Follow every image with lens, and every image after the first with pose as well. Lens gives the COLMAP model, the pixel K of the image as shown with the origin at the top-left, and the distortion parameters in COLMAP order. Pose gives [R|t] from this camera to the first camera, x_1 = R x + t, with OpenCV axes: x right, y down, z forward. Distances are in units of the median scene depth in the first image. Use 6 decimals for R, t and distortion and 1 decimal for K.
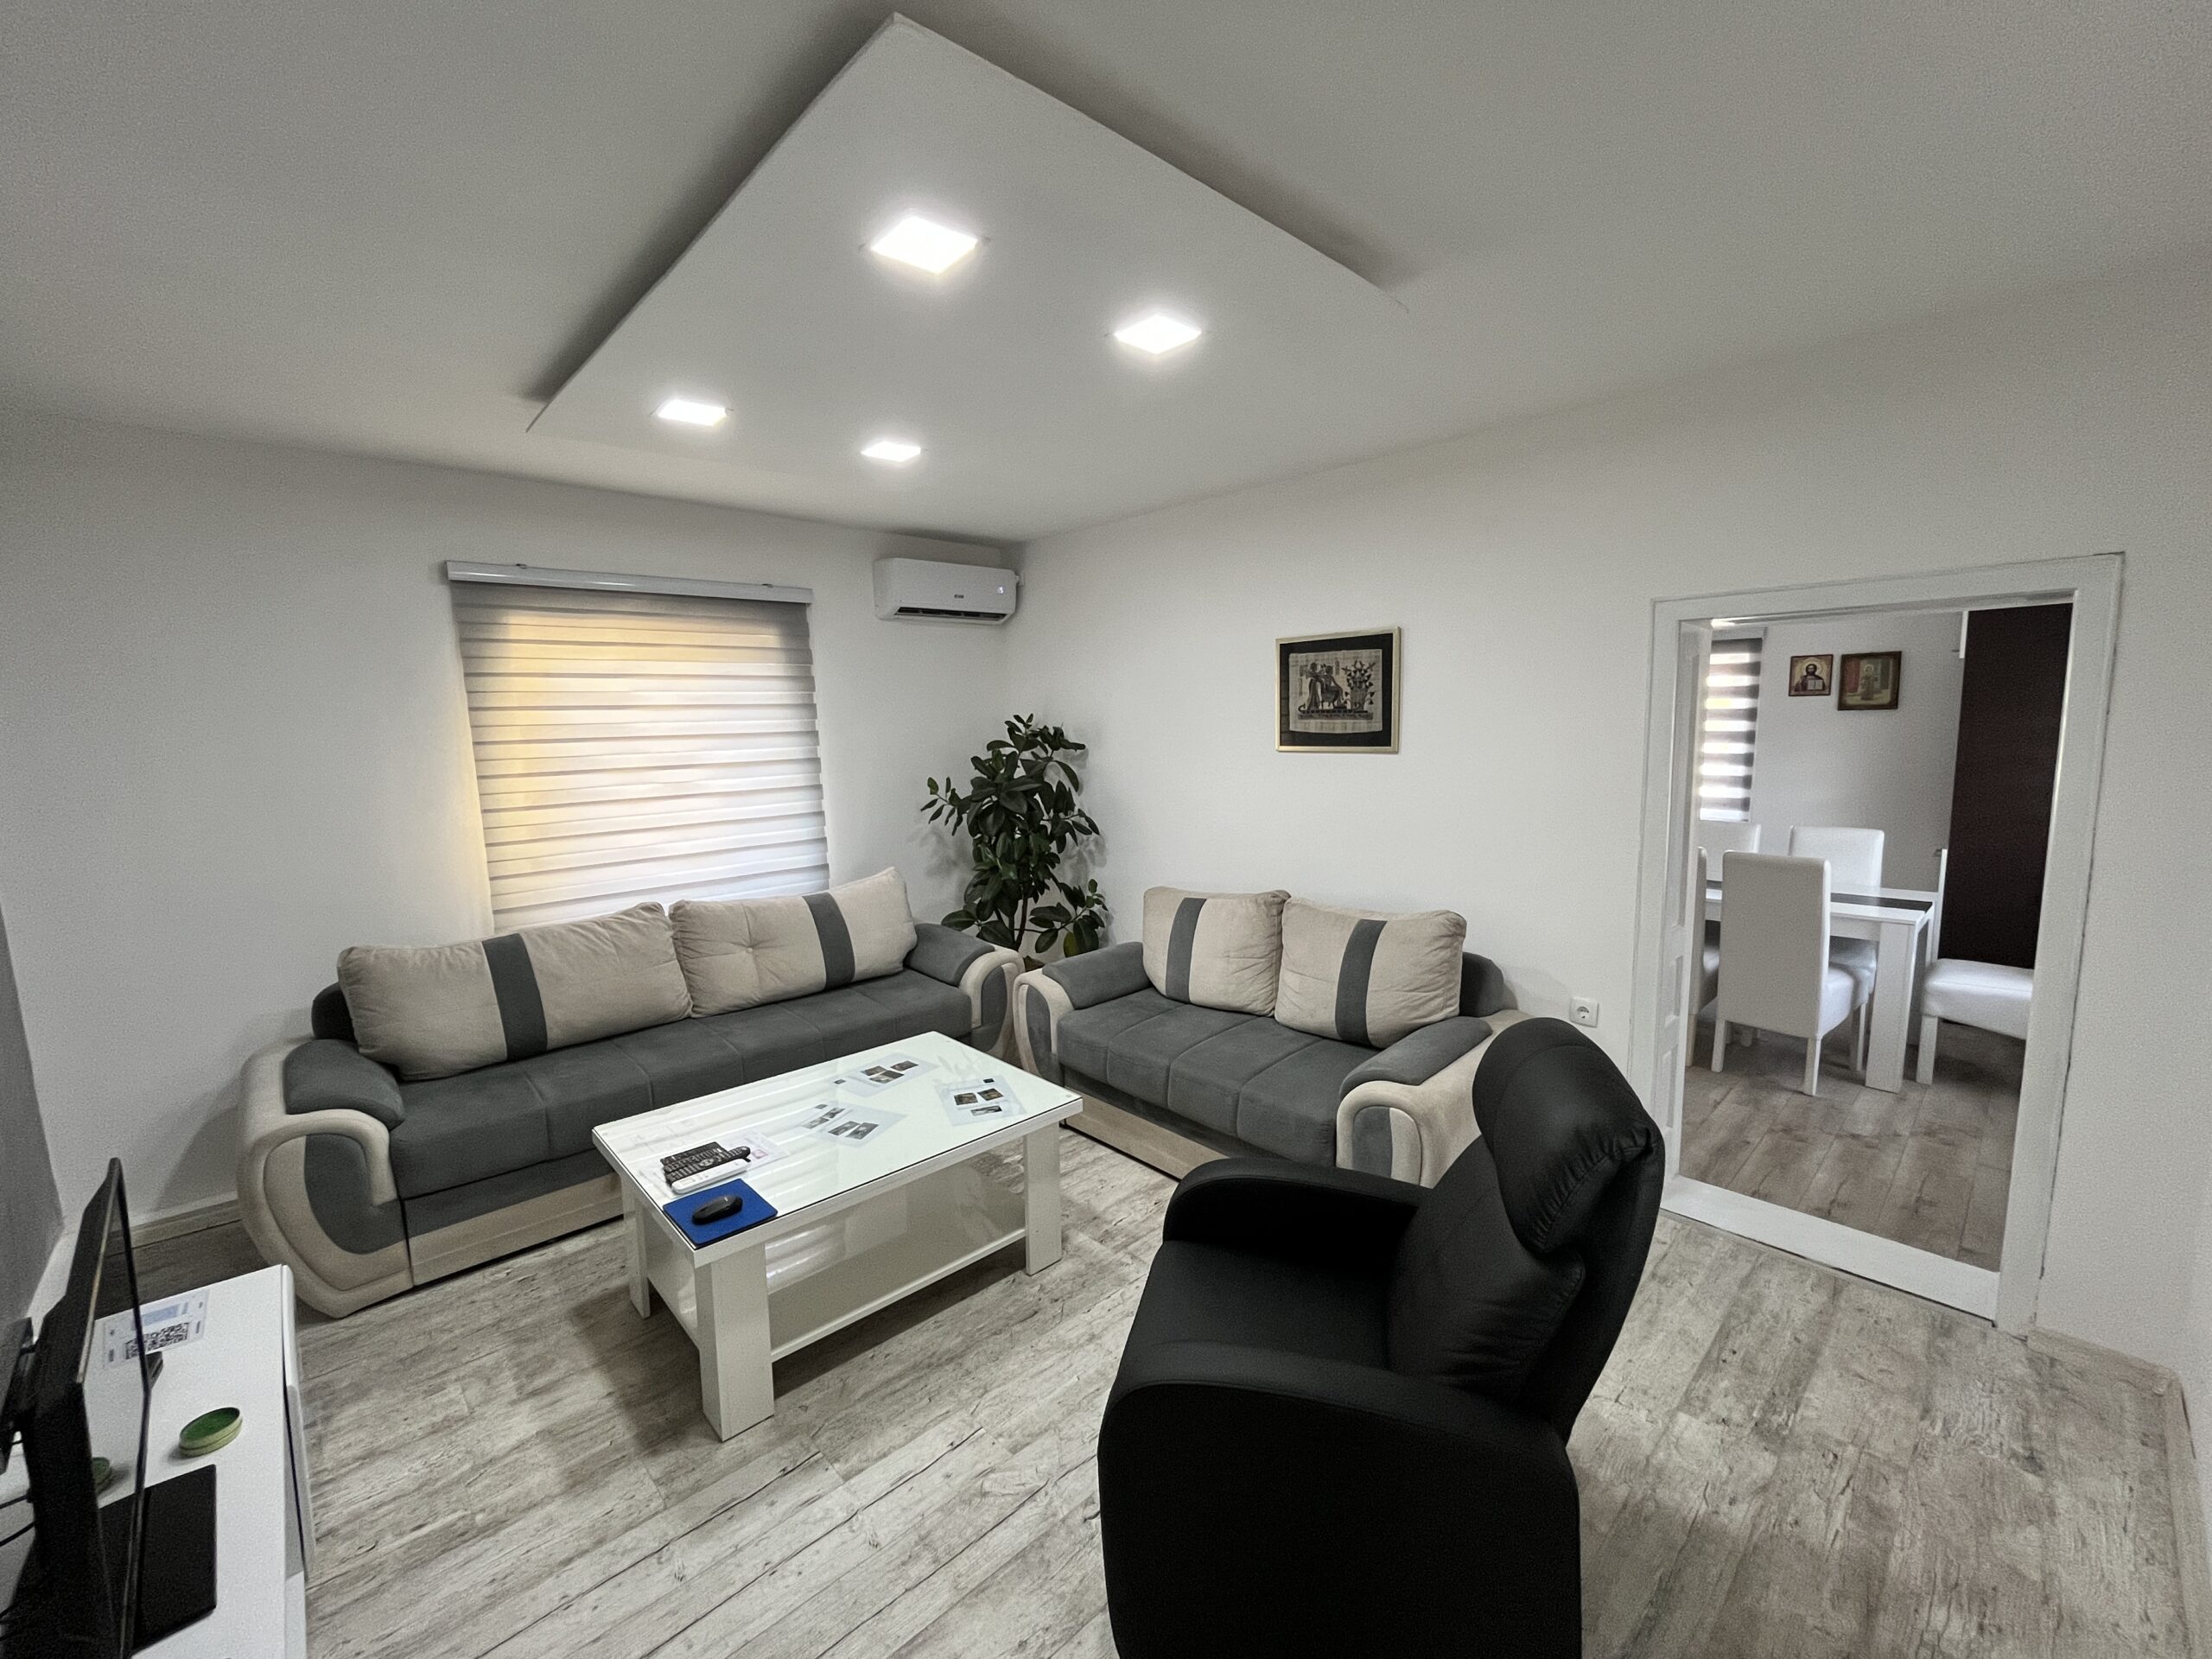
lens RADIAL K [[906.5, 0, 1111.6], [0, 906.5, 822.1], [0, 0, 1]] dist [-0.002859, -0.000377]
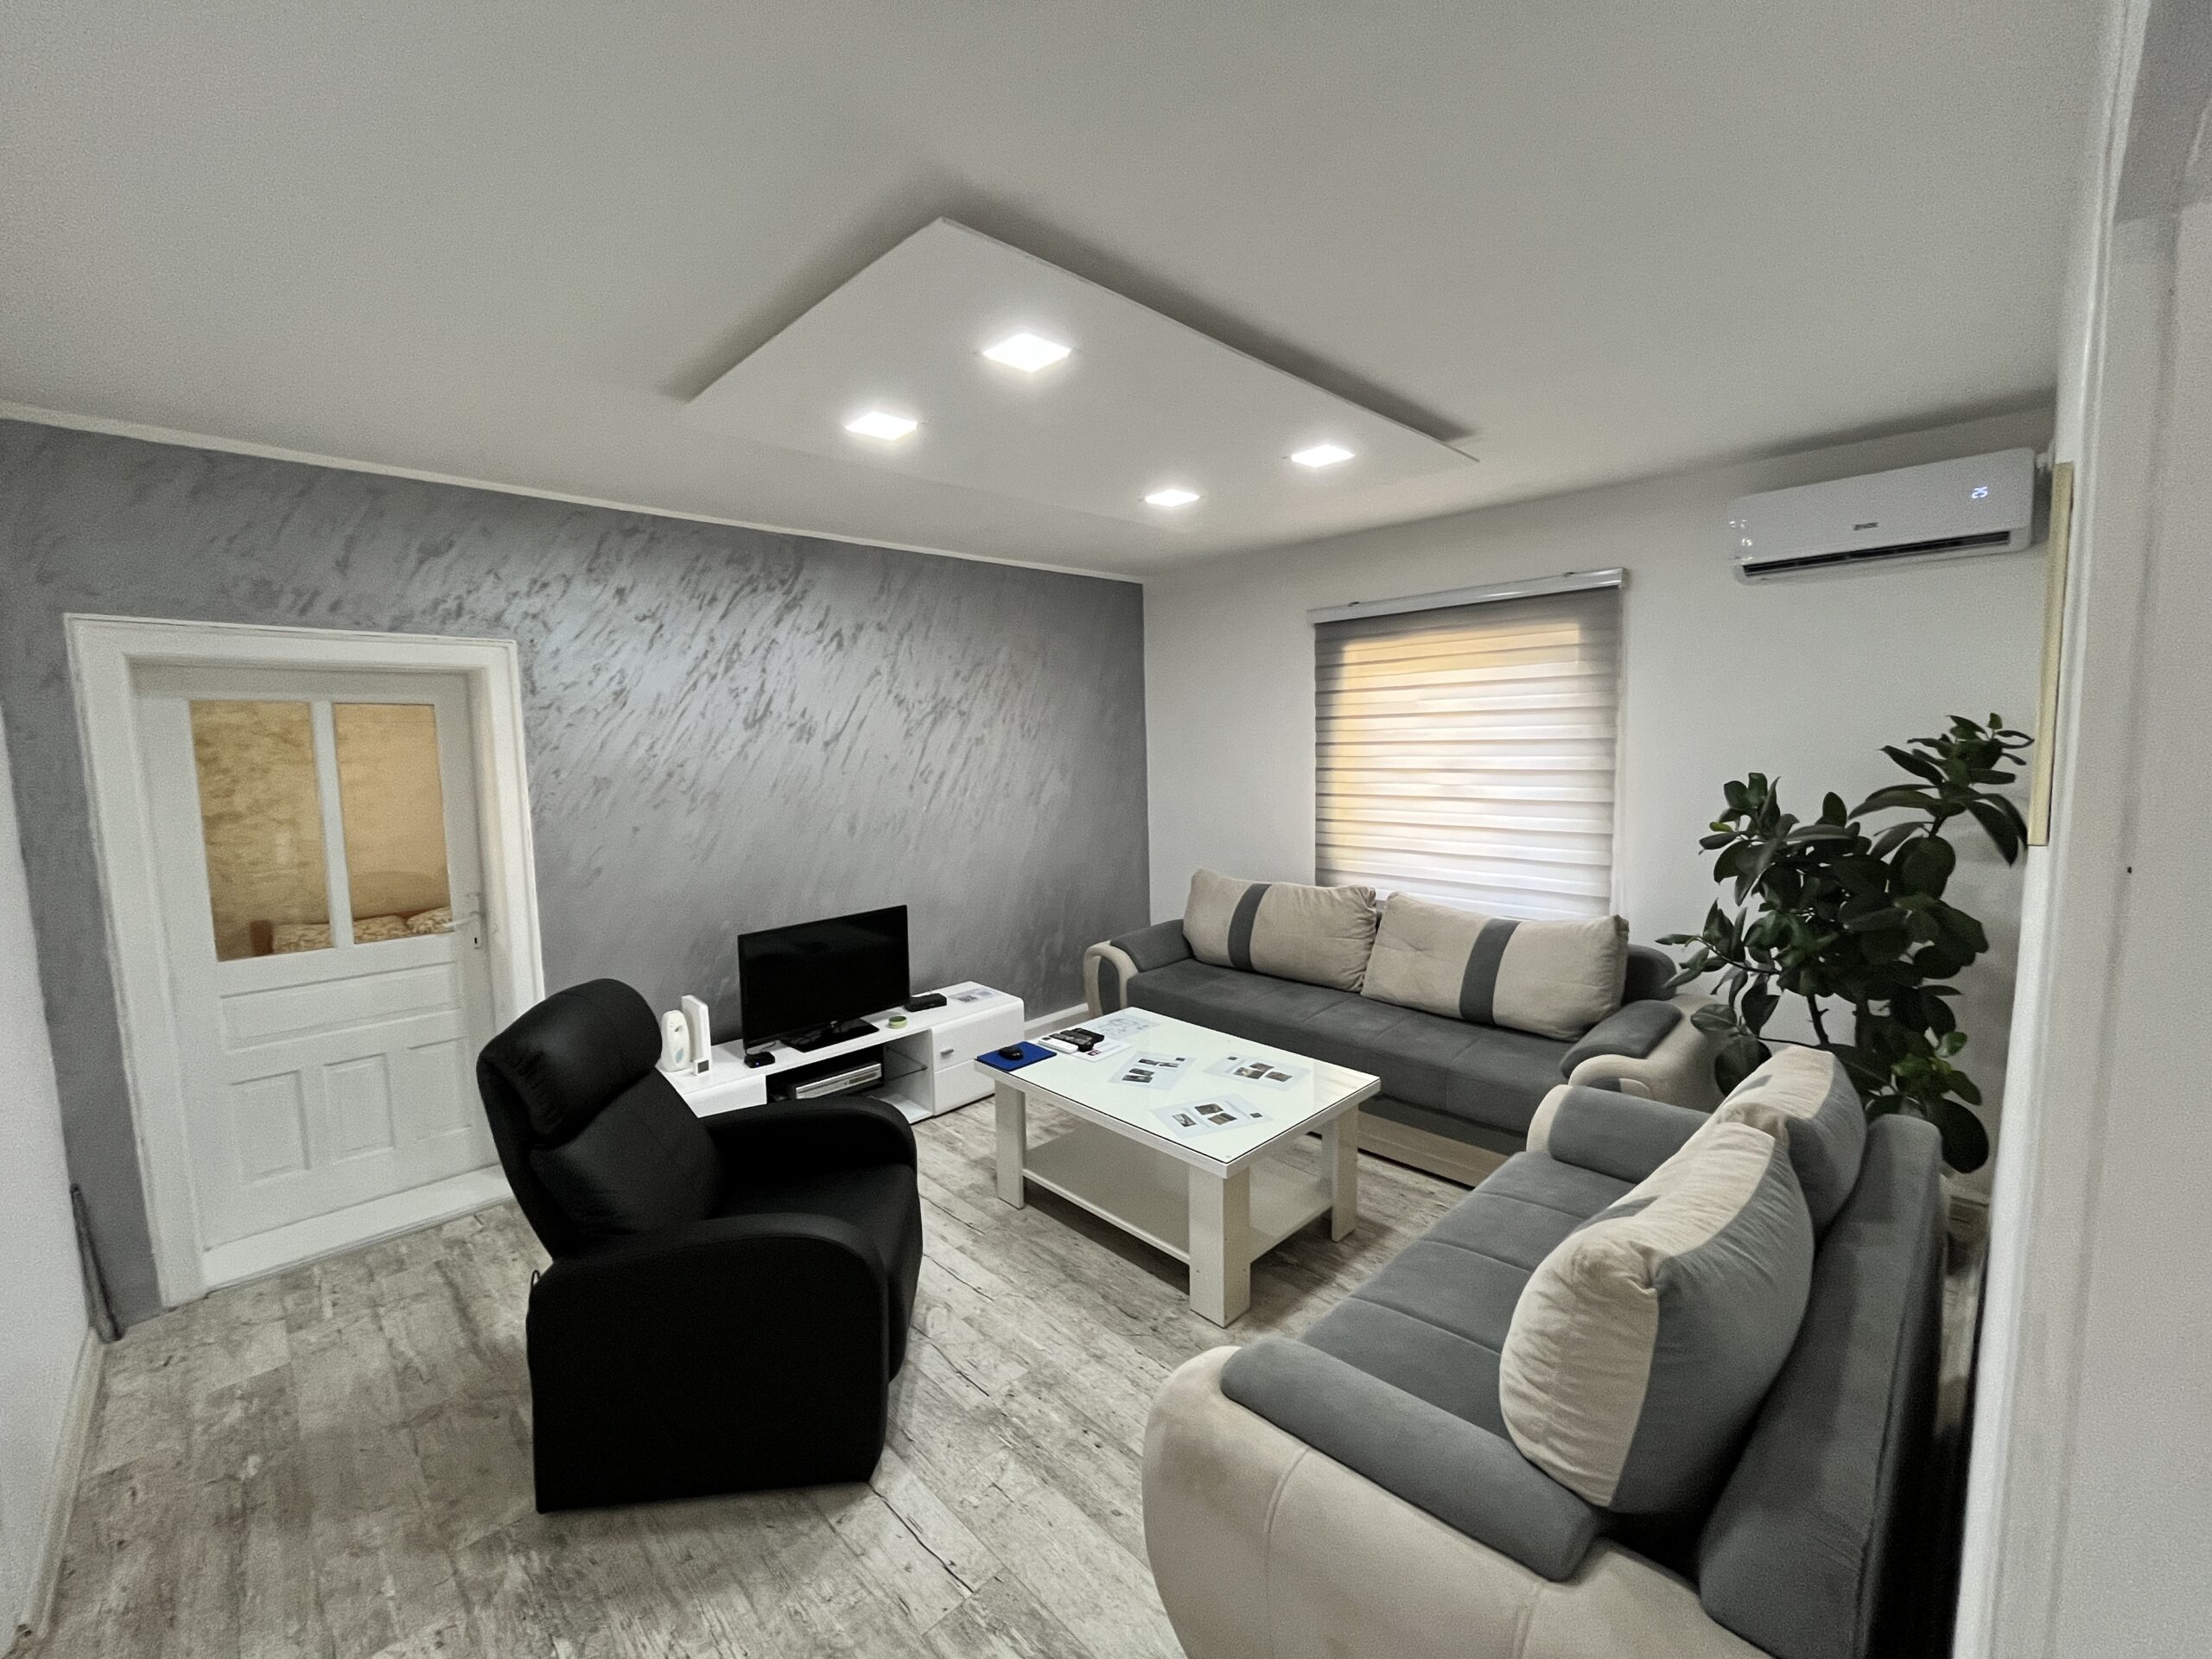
lens RADIAL K [[906.5, 0, 1104.4], [0, 906.5, 827.3], [0, 0, 1]] dist [-0.002859, -0.000377]
pose [[0.009914, 0.118029, -0.992961, 0.665742], [-0.096670, 0.988471, 0.116530, -0.093563], [0.995267, 0.094835, 0.021210, 0.685534]]
